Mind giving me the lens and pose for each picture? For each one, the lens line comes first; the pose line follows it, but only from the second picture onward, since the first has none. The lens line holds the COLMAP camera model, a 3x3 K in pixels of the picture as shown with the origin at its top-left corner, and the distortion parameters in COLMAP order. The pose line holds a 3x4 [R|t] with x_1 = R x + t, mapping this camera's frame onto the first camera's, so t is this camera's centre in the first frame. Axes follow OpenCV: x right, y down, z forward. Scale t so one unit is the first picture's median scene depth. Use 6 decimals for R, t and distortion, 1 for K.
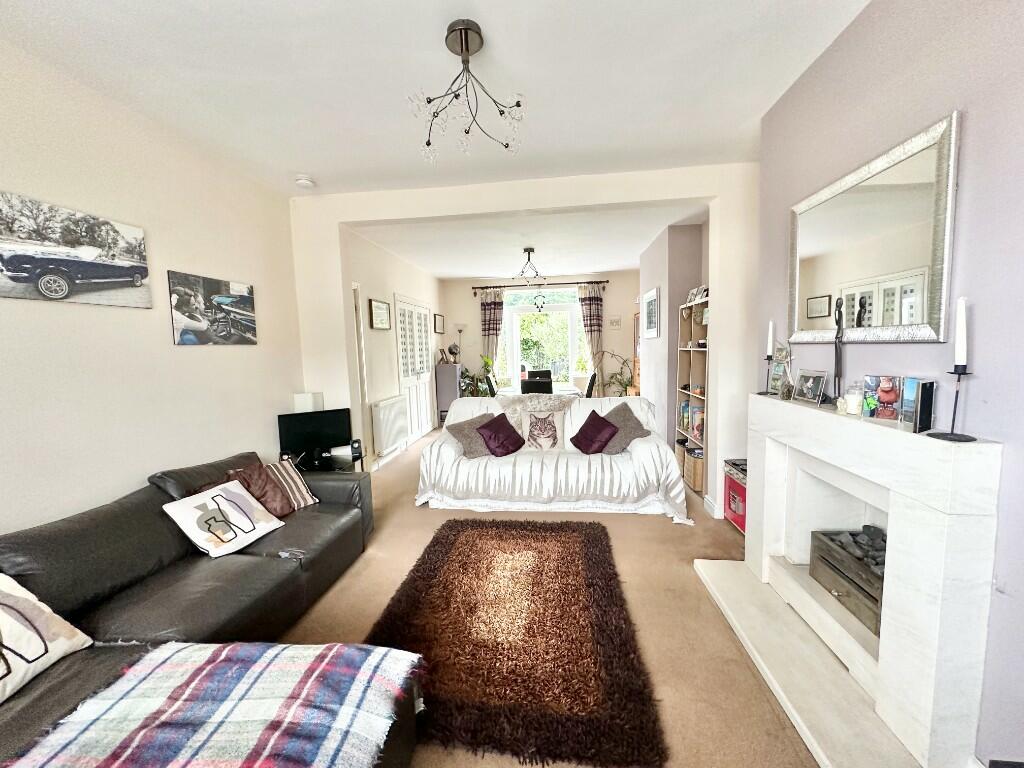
lens RADIAL K [[409.3, 0, 511.2], [0, 409.3, 384.6], [0, 0, 1]] dist [0.000101, -0.000179]
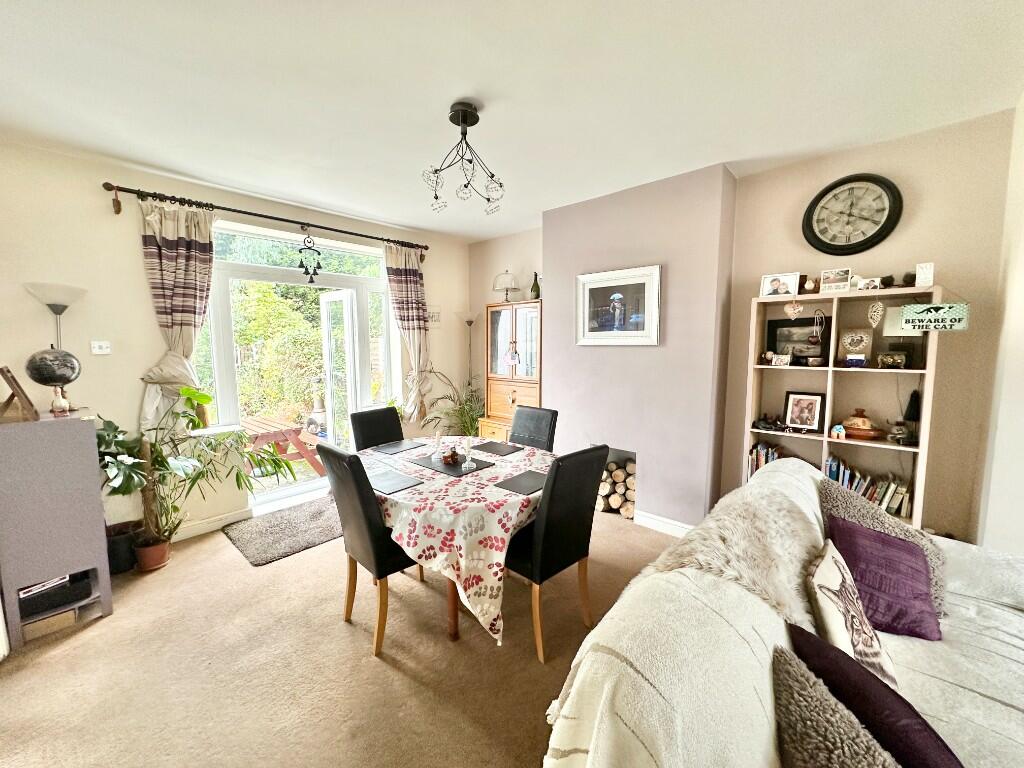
lens RADIAL K [[409.3, 0, 513.2], [0, 409.3, 380.0], [0, 0, 1]] dist [0.000101, -0.000179]
pose [[0.588023, -0.054477, 0.807008, -0.179908], [0.057167, 0.998033, 0.025717, -0.062940], [-0.806822, 0.031012, 0.589981, 0.529356]]
